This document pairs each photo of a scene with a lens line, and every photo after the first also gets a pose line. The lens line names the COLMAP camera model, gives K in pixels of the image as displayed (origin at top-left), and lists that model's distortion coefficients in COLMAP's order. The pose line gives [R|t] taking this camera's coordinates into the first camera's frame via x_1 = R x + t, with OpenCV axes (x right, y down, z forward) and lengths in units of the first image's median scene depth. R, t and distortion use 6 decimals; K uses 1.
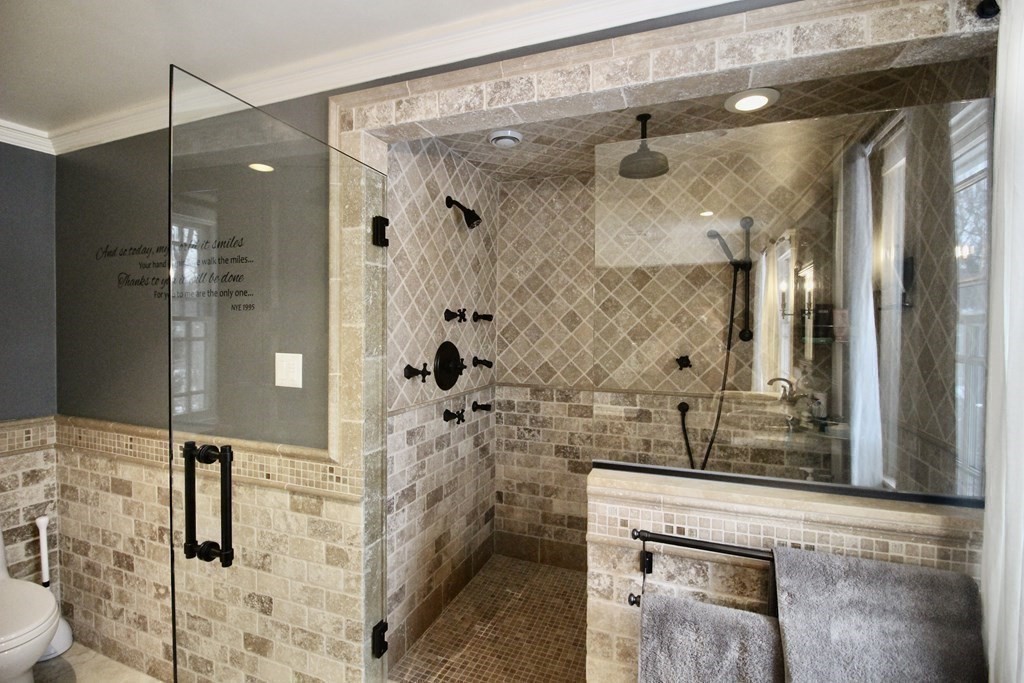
lens RADIAL K [[477.9, 0, 510.6], [0, 477.9, 335.2], [0, 0, 1]] dist [-0.008238, -0.008740]
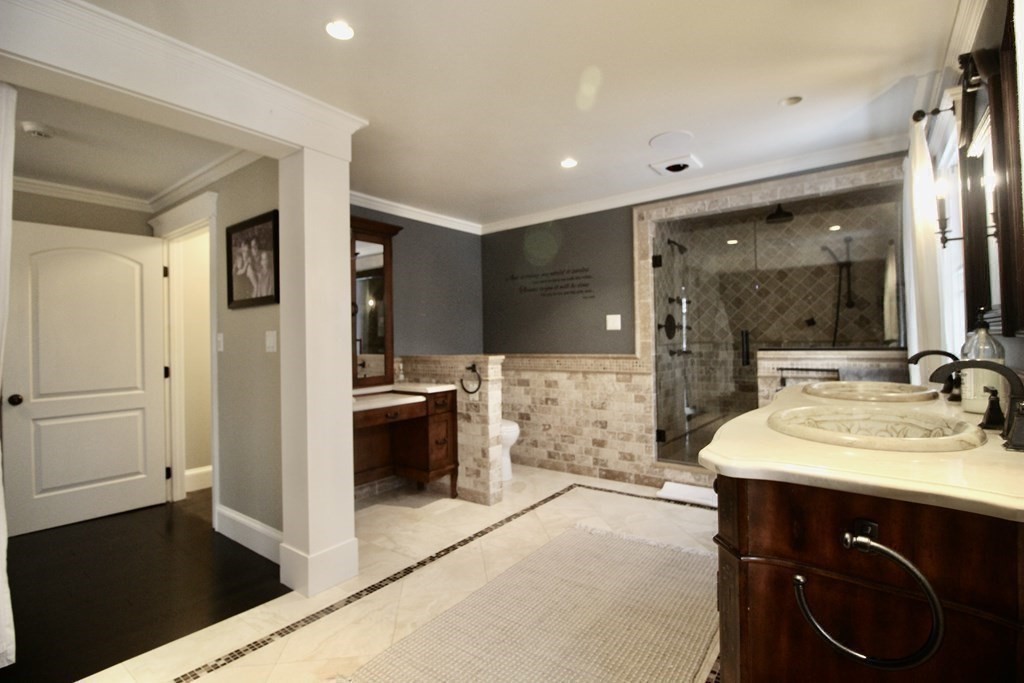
lens RADIAL K [[477.9, 0, 506.2], [0, 477.9, 339.7], [0, 0, 1]] dist [-0.008238, -0.008740]
pose [[0.959871, -0.026035, -0.279231, -0.313567], [0.020273, 0.999518, -0.023501, 0.200141], [0.279708, 0.016897, 0.959936, -1.387749]]
